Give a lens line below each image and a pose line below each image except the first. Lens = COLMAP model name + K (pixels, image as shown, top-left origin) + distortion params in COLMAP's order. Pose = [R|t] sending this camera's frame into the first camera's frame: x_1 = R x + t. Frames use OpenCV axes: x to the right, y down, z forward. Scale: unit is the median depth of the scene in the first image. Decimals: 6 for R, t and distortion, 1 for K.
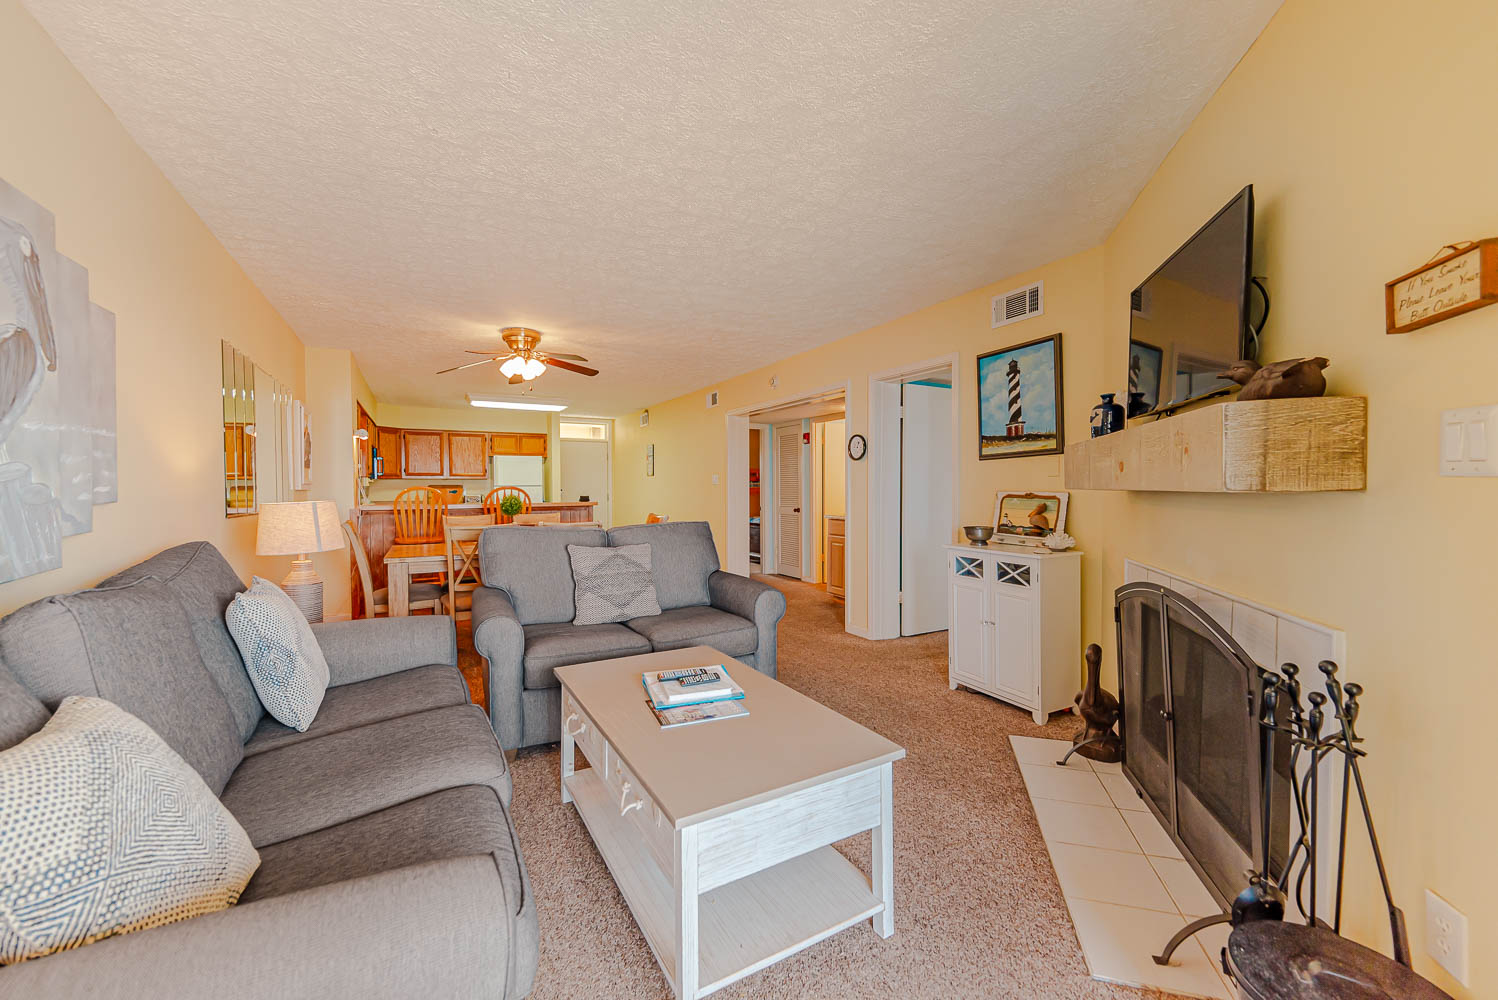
lens RADIAL K [[605.1, 0, 750.1], [0, 605.1, 490.7], [0, 0, 1]] dist [0.000439, -0.000165]
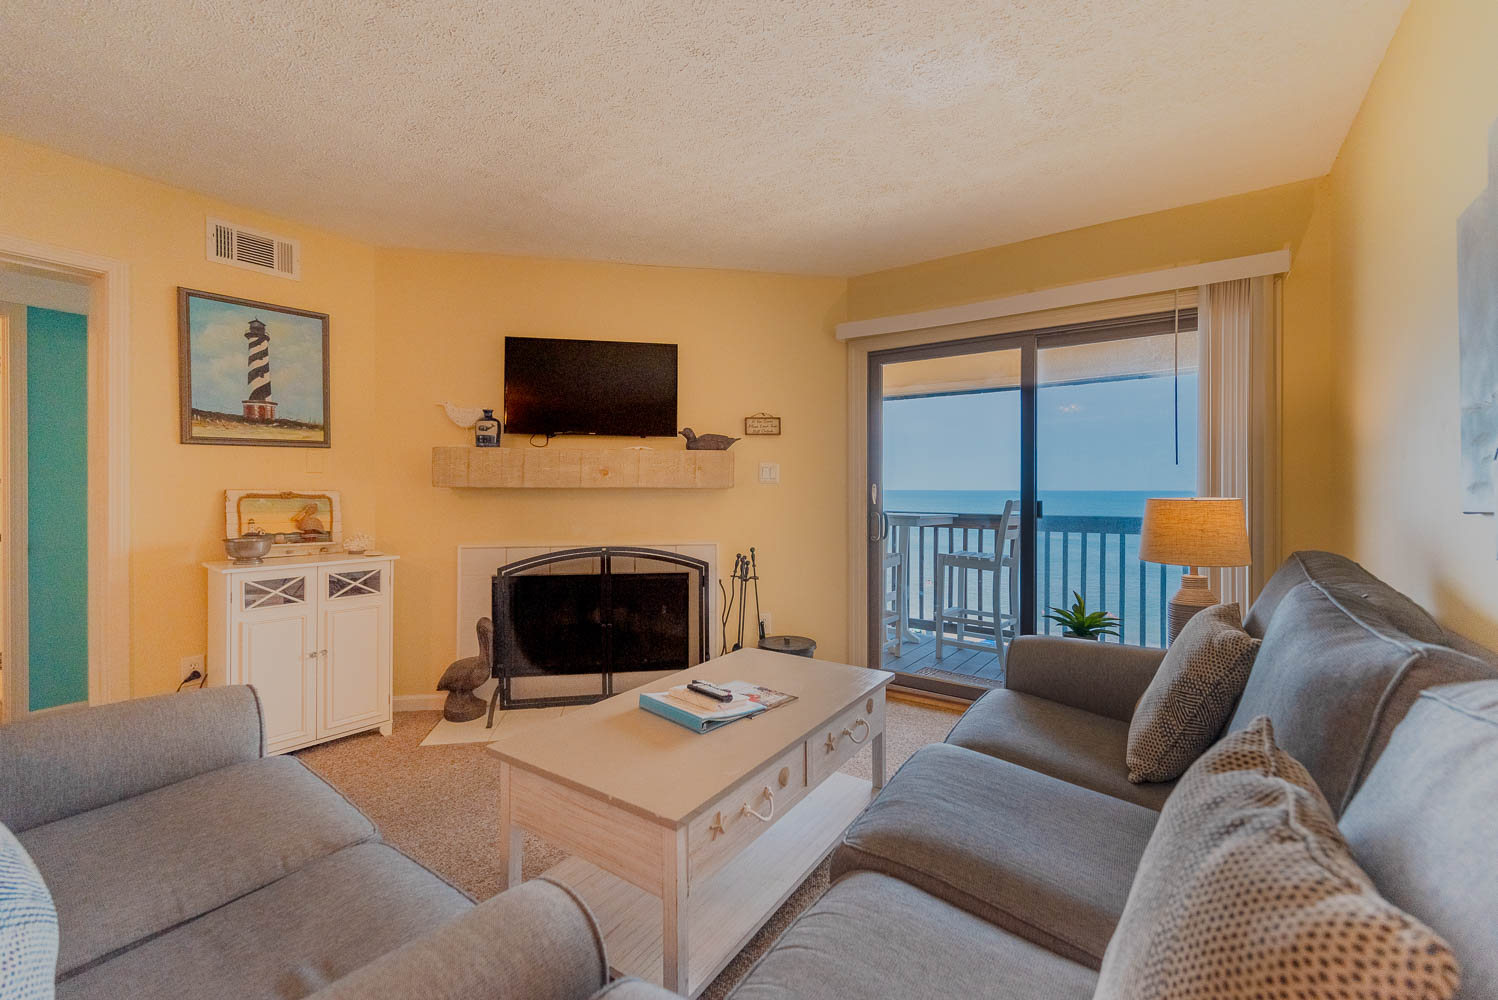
lens RADIAL K [[605.1, 0, 750.1], [0, 605.1, 490.7], [0, 0, 1]] dist [0.000439, -0.000165]
pose [[-0.445841, -0.003476, 0.895106, -0.540845], [0.000622, 0.999991, 0.004193, -0.000543], [-0.895112, 0.002426, -0.445835, 0.785468]]
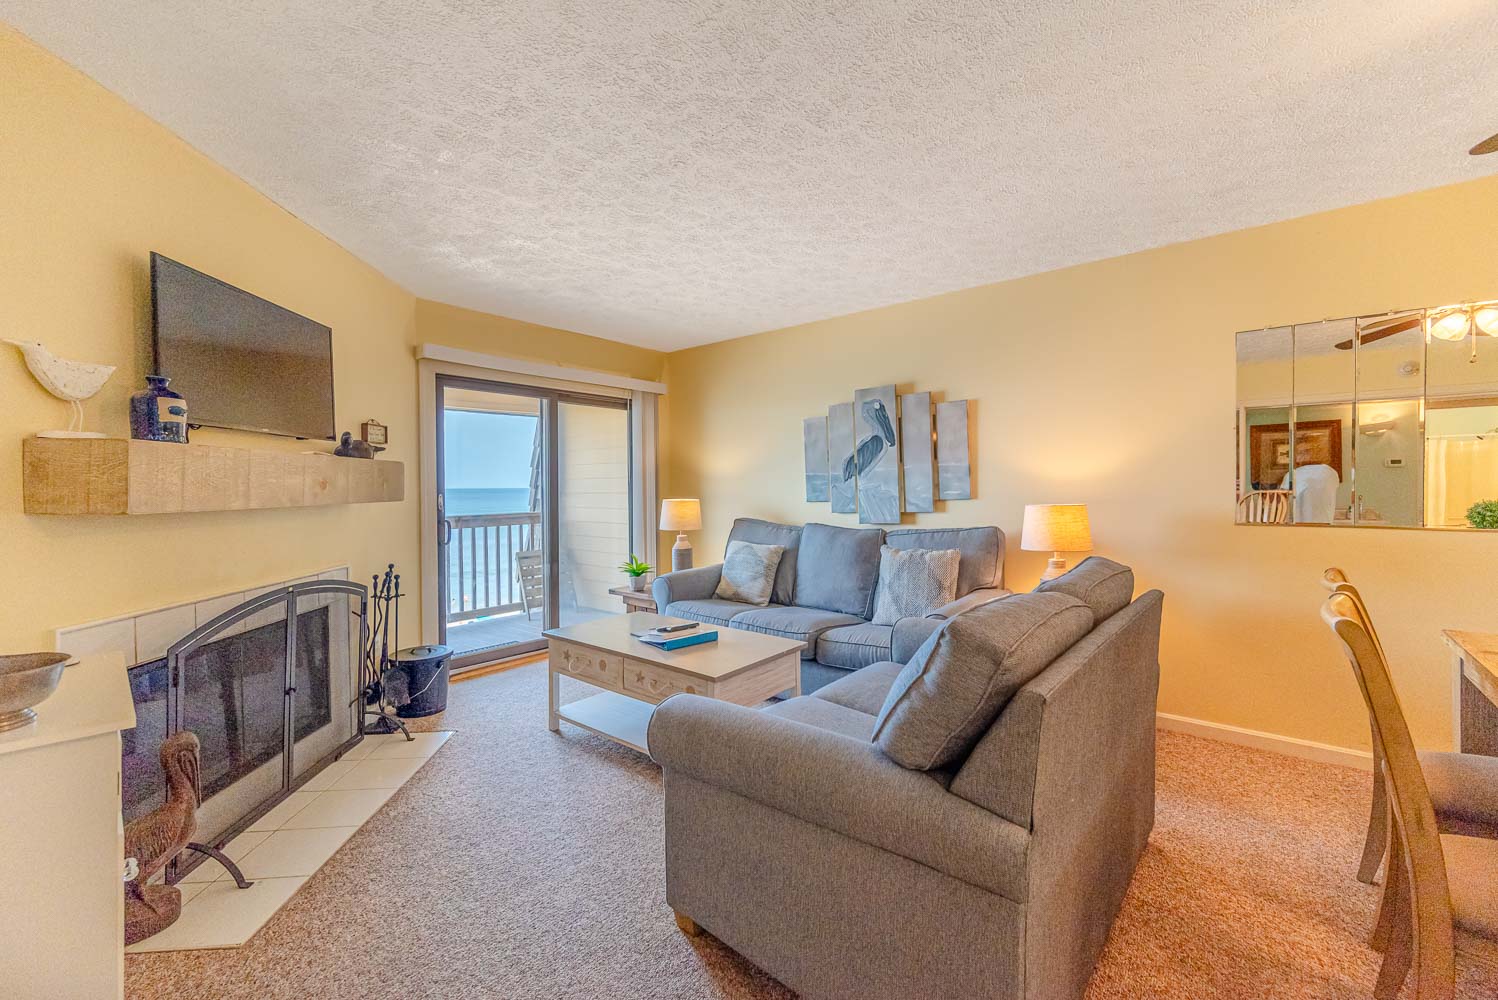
lens RADIAL K [[605.1, 0, 750.1], [0, 605.1, 490.7], [0, 0, 1]] dist [0.000439, -0.000165]
pose [[-0.930441, 0.005524, -0.366399, 0.164899], [0.001522, 0.999936, 0.011212, -0.025229], [0.366438, 0.009874, -0.930390, 1.406505]]
